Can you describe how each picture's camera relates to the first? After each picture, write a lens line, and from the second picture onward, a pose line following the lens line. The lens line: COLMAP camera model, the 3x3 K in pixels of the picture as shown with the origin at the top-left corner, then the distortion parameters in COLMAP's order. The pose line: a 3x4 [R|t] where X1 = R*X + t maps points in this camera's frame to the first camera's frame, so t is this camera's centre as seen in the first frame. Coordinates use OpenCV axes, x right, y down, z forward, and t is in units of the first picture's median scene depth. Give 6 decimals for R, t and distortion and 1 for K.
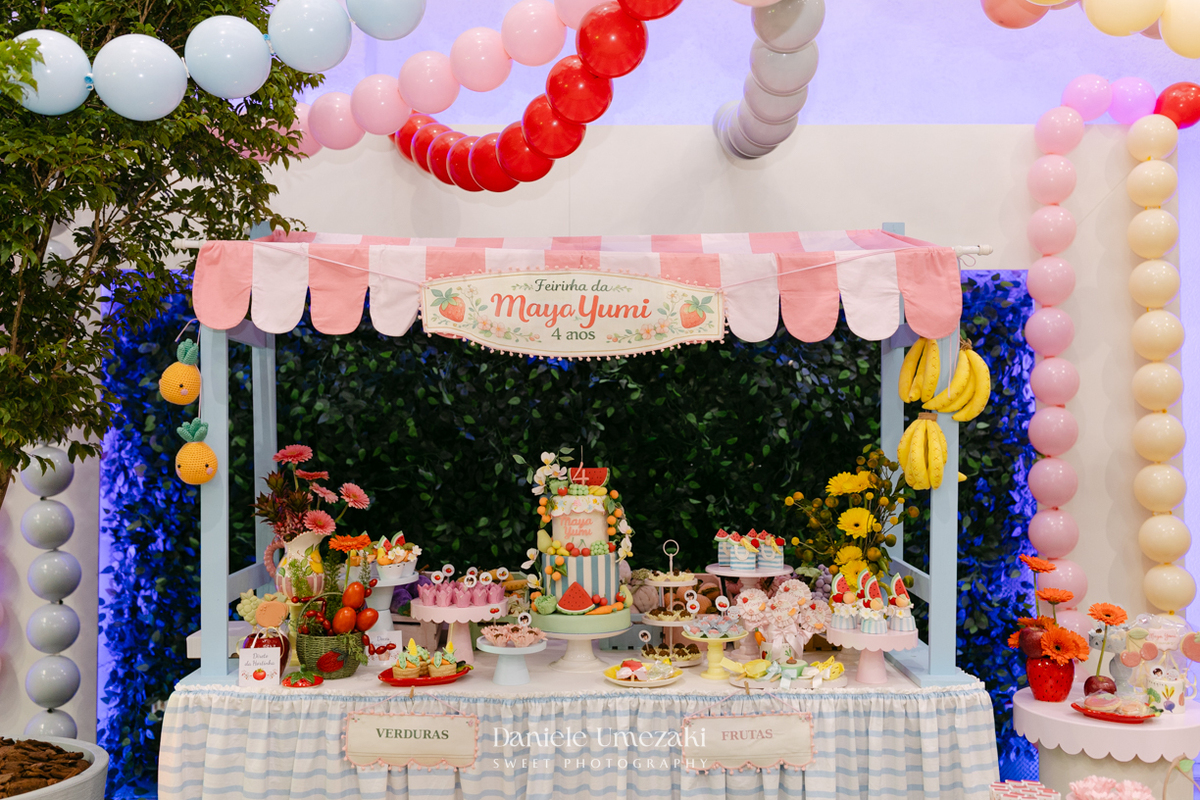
lens RADIAL K [[1140.5, 0, 600.0], [0, 1140.5, 400.0], [0, 0, 1]] dist [0.013052, -0.012088]
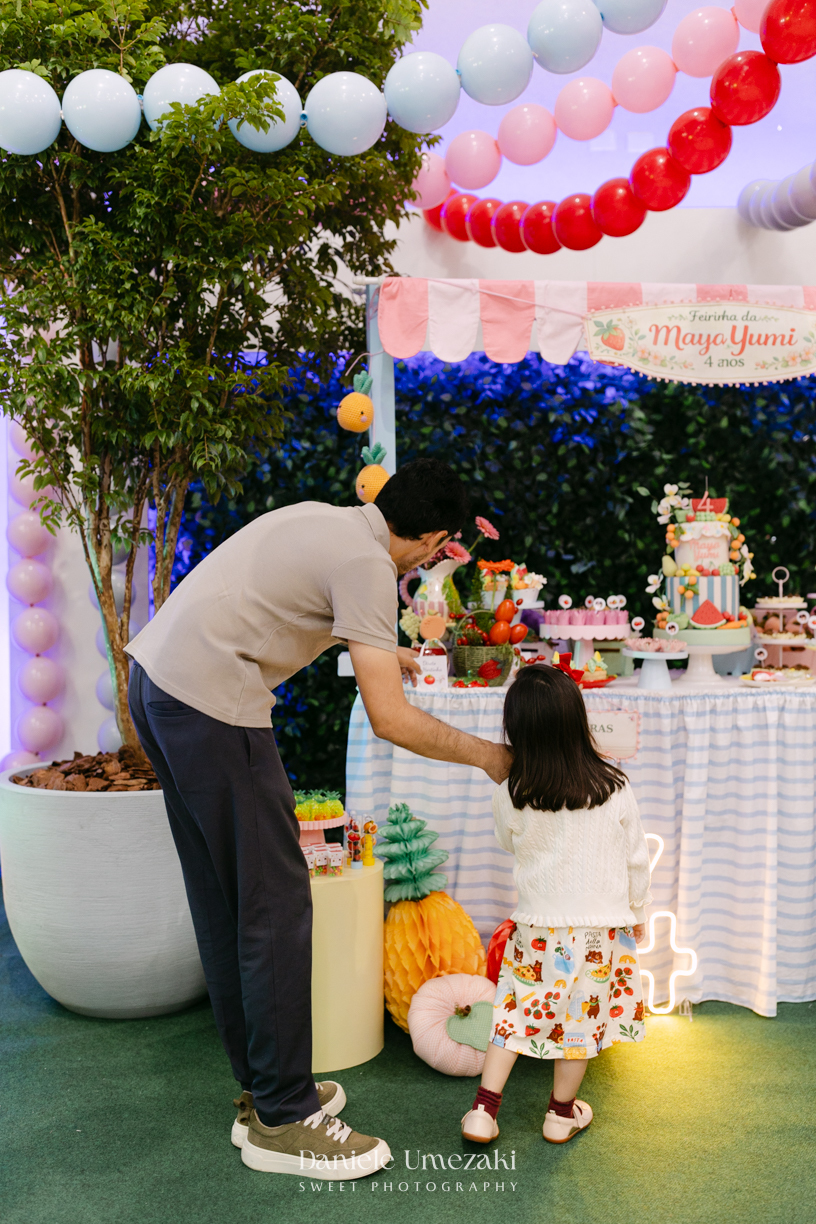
lens RADIAL K [[1163.4, 0, 408.0], [0, 1163.4, 612.0], [0, 0, 1]] dist [0.013052, -0.012088]
pose [[0.999971, -0.006002, -0.004716, -0.292237], [0.006190, 0.999147, 0.040840, 0.120953], [0.004467, -0.040868, 0.999155, -0.103090]]
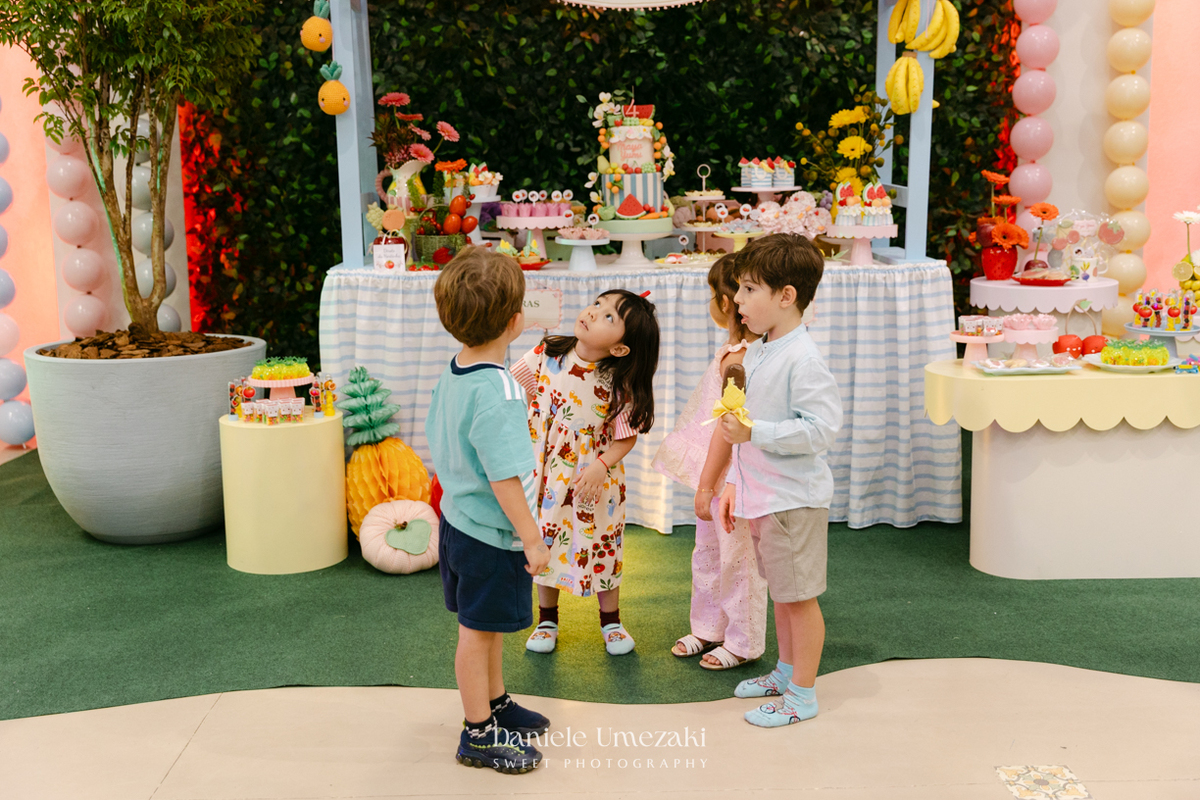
lens RADIAL K [[1317.2, 0, 602.8], [0, 1317.2, 368.5], [0, 0, 1]] dist [0.008531, -0.007900]
pose [[0.999725, -0.016546, 0.016596, -0.077507], [0.013388, 0.984475, 0.175012, 0.091272], [-0.019235, -0.174741, 0.984426, -0.462244]]
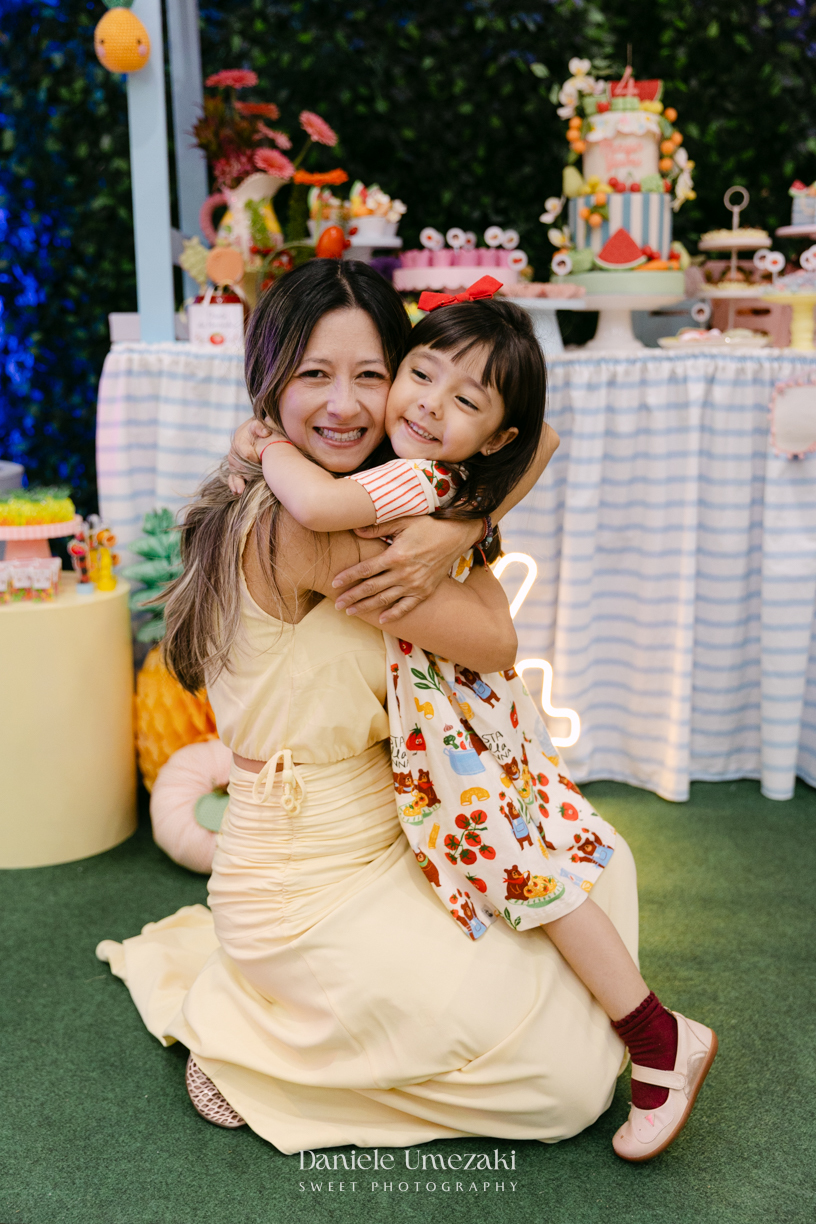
lens RADIAL K [[1259.8, 0, 404.9], [0, 1259.8, 585.2], [0, 0, 1]] dist [0.024579, -0.017833]
pose [[0.999489, 0.003240, -0.031807, -0.133344], [0.003528, 0.977605, 0.210416, 0.208673], [0.031777, -0.210421, 0.977094, 0.125176]]
